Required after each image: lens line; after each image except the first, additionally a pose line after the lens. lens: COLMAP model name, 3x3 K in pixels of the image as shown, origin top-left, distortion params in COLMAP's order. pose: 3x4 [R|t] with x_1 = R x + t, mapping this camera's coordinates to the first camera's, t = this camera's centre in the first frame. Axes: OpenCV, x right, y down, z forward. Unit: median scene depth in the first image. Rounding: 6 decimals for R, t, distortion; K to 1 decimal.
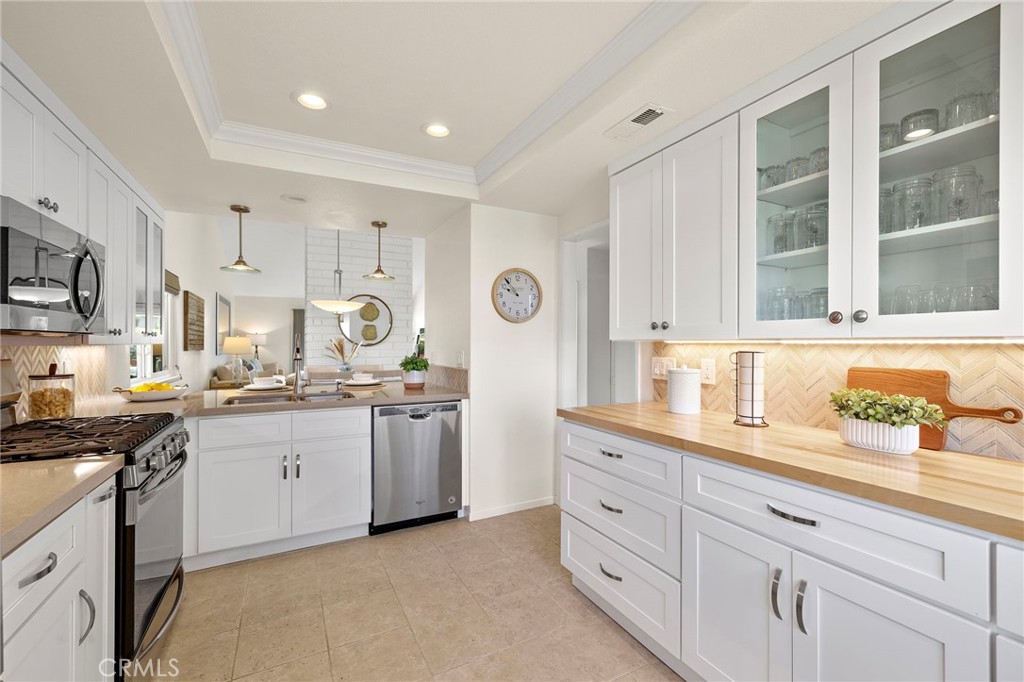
lens RADIAL K [[433.0, 0, 508.3], [0, 433.0, 343.6], [0, 0, 1]] dist [0.000793, 0.000328]
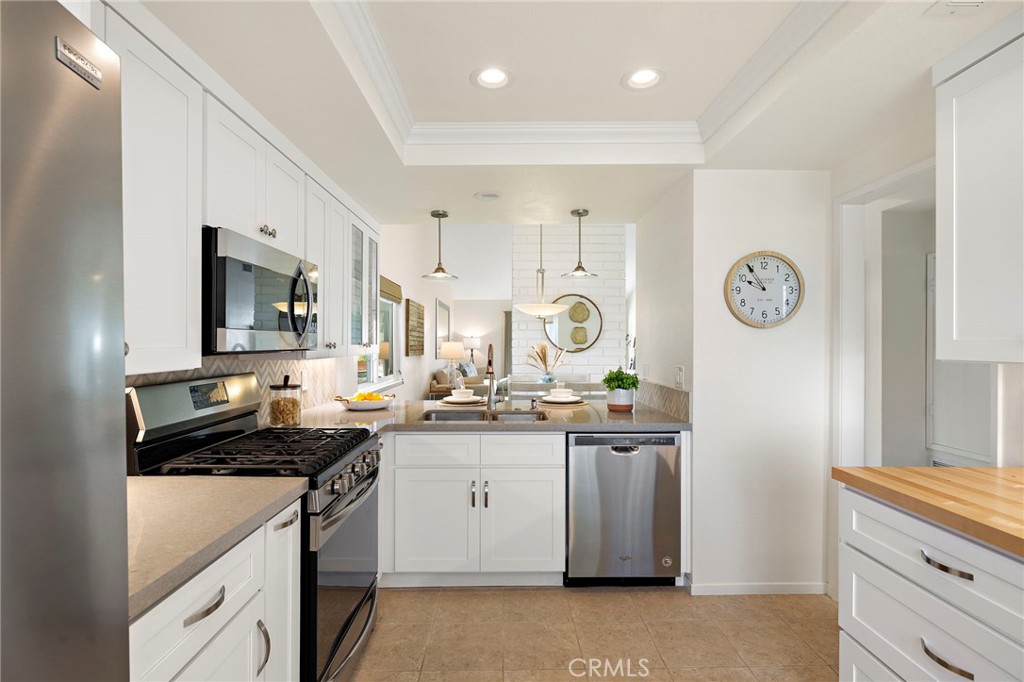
lens RADIAL K [[486.9, 0, 510.0], [0, 486.9, 343.7], [0, 0, 1]] dist [-0.001537, 0.000042]
pose [[0.893515, -0.000195, -0.449032, 0.007939], [0.000041, 1.000000, -0.000353, -0.024106], [0.449032, 0.000296, 0.893515, 0.110609]]
